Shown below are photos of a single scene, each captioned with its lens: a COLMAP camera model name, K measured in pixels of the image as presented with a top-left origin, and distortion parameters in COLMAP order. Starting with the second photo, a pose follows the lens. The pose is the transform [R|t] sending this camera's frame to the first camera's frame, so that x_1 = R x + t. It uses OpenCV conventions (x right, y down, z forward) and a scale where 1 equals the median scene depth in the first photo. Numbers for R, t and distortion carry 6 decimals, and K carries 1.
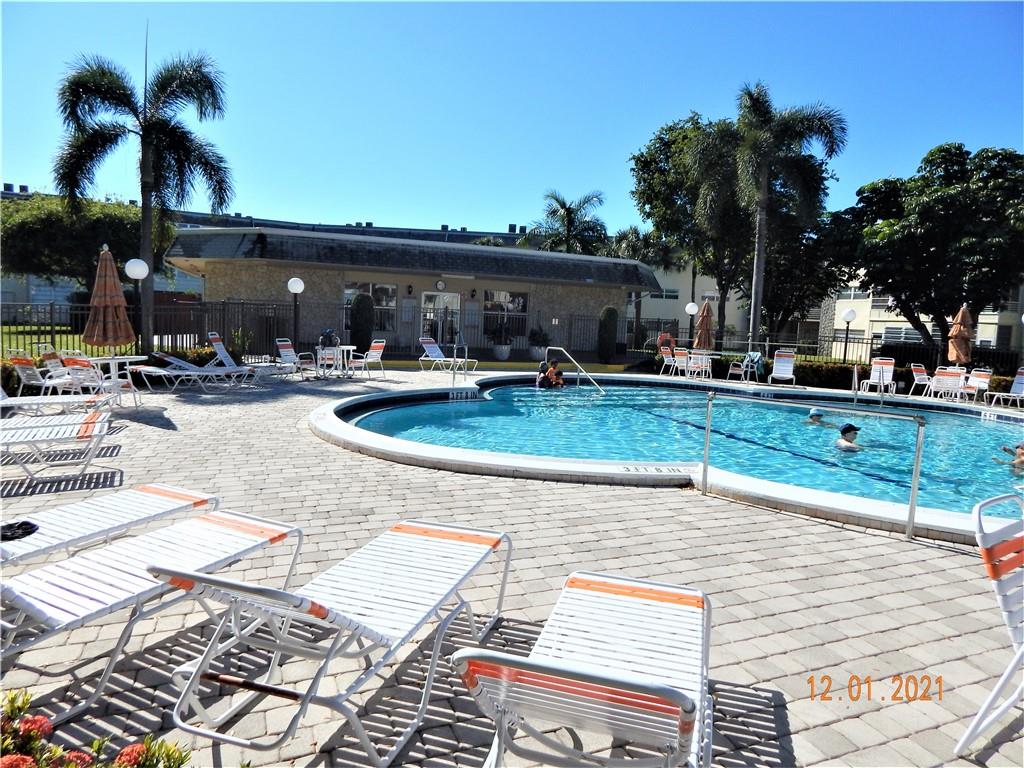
lens RADIAL K [[659.8, 0, 515.0], [0, 659.8, 389.3], [0, 0, 1]] dist [-0.012547, -0.000838]
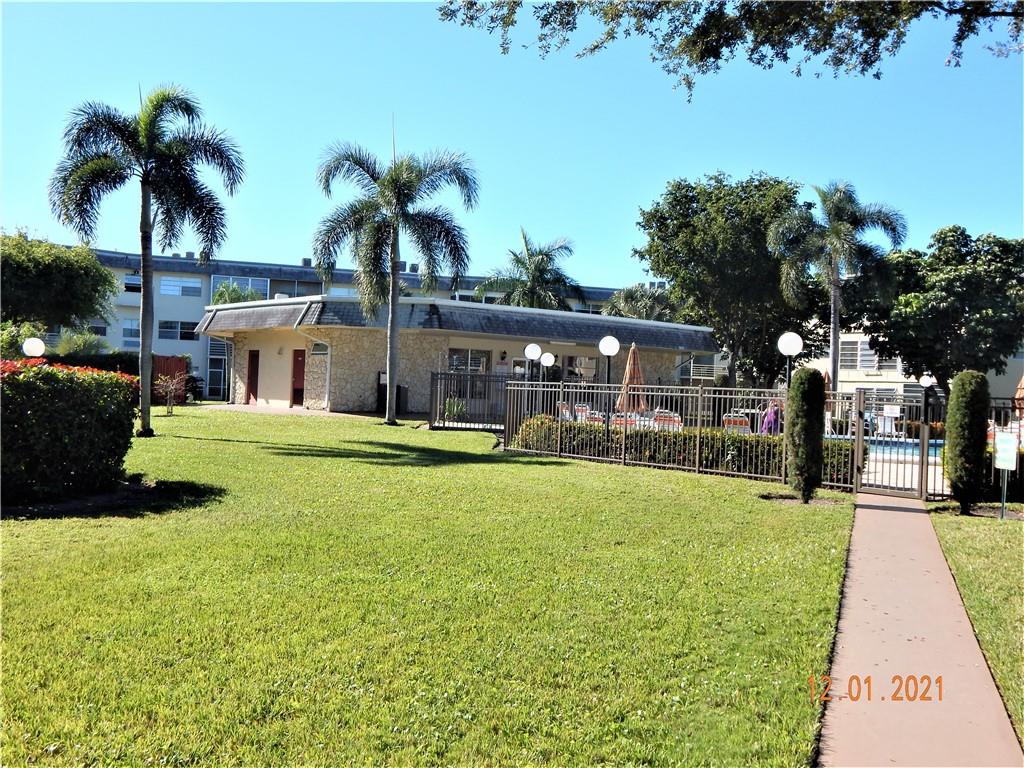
lens RADIAL K [[1012.2, 0, 512.2], [0, 1012.2, 384.3], [0, 0, 1]] dist [-0.018959, 0.000000]
pose [[0.955268, -0.007177, 0.295653, -0.978497], [0.036658, 0.994869, -0.094294, 0.052078], [-0.293460, 0.100914, 0.950630, -0.686273]]
